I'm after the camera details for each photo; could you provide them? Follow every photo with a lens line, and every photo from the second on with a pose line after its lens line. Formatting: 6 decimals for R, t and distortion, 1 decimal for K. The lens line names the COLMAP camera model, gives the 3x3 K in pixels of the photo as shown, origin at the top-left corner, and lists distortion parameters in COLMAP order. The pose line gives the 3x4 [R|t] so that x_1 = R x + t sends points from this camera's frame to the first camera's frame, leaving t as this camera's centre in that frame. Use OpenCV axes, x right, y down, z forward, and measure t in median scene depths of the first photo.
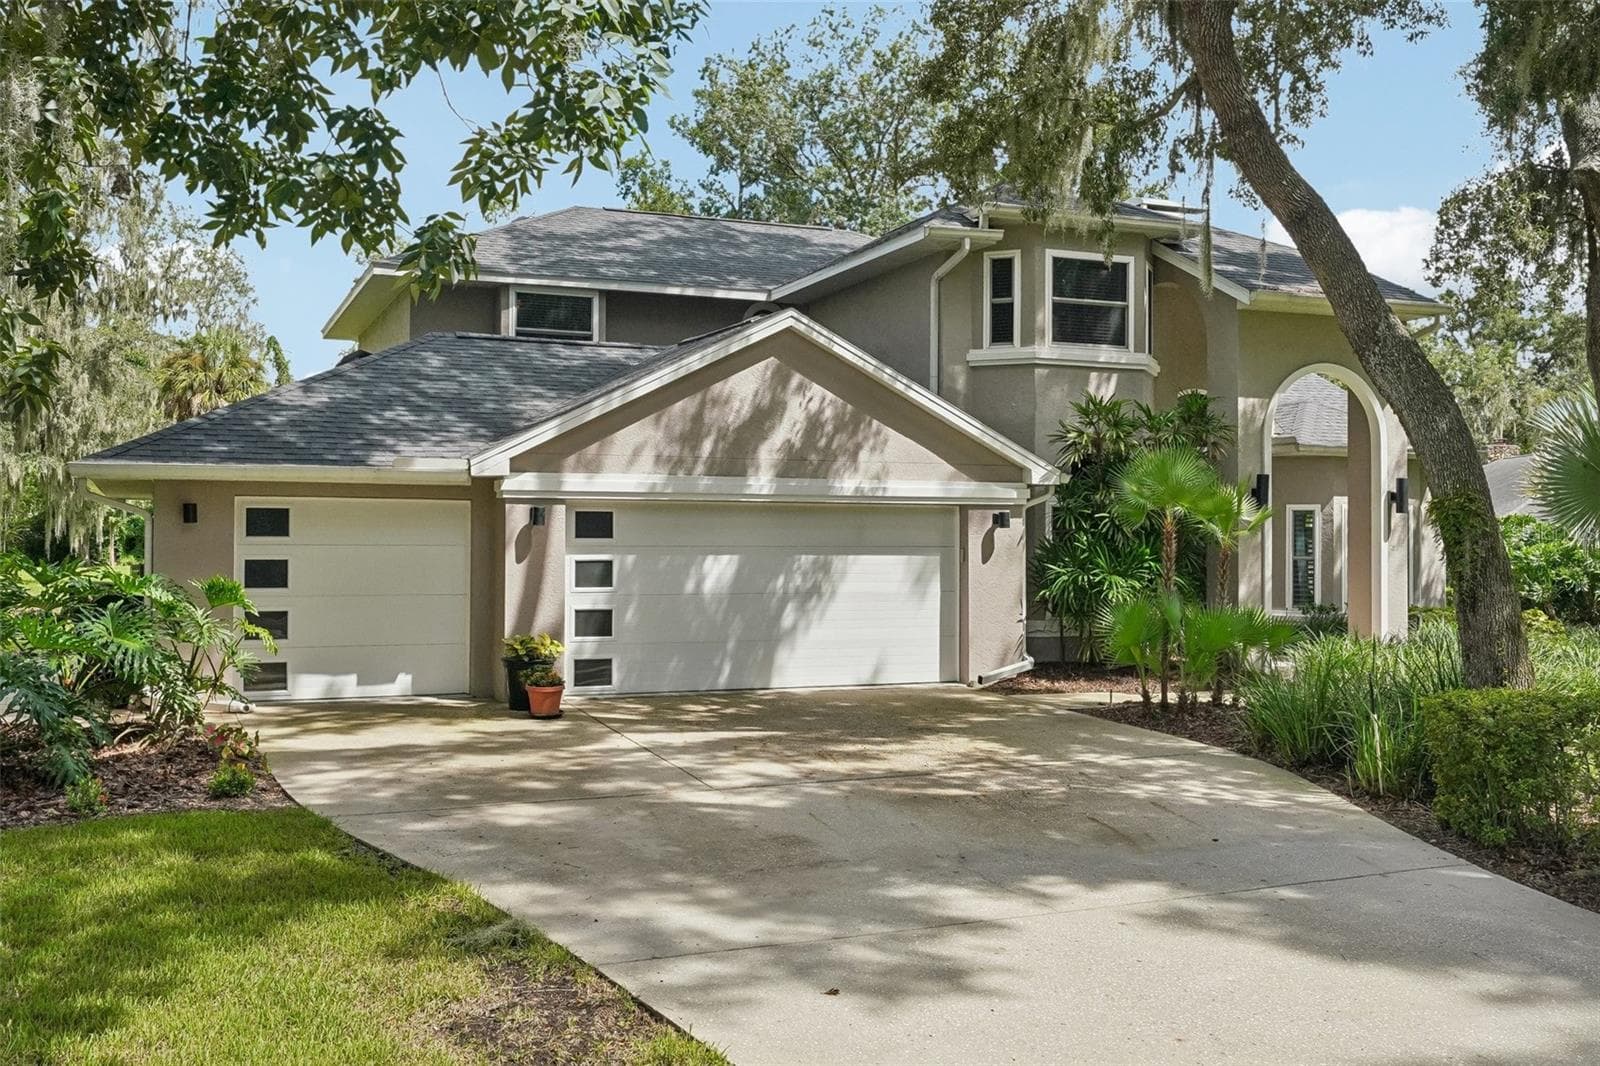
lens RADIAL K [[1368.6, 0, 800.0], [0, 1368.6, 533.0], [0, 0, 1]] dist [0.005758, 0.010210]
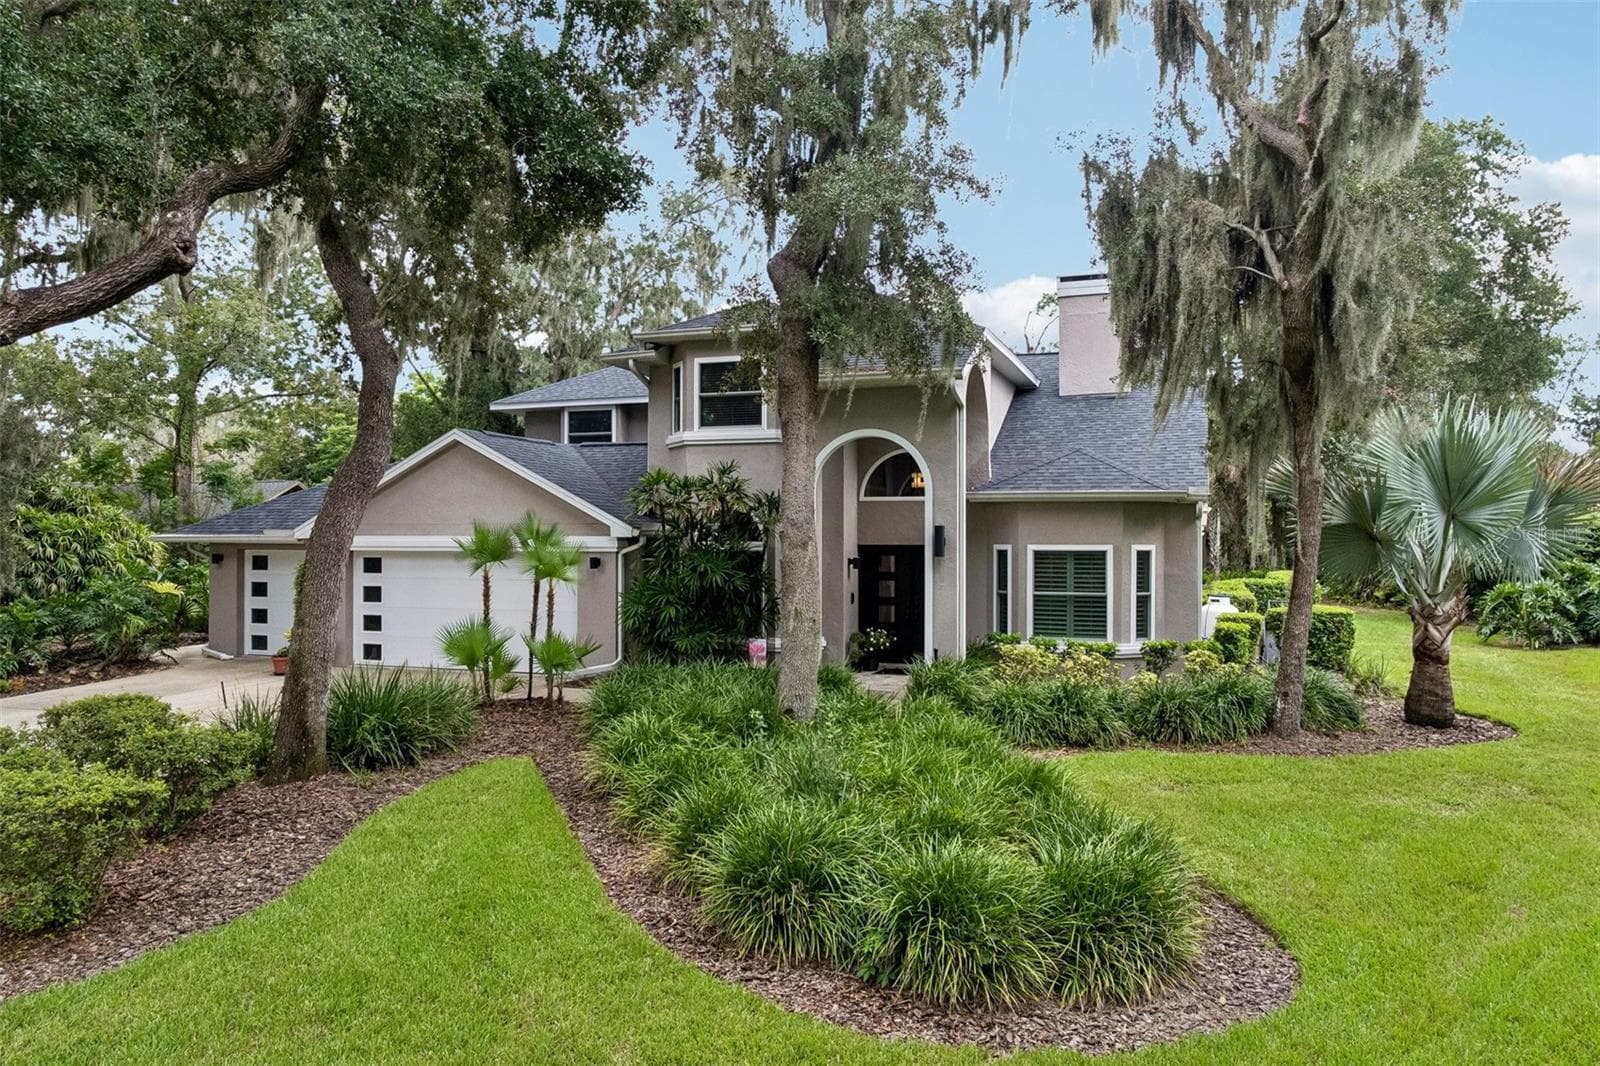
lens RADIAL K [[1368.6, 0, 800.0], [0, 1368.6, 533.0], [0, 0, 1]] dist [0.005758, 0.010210]
pose [[0.701240, -0.015935, -0.712747, 1.299953], [-0.008631, 0.999487, -0.030837, 0.002763], [0.712873, 0.027776, 0.700743, 0.158085]]
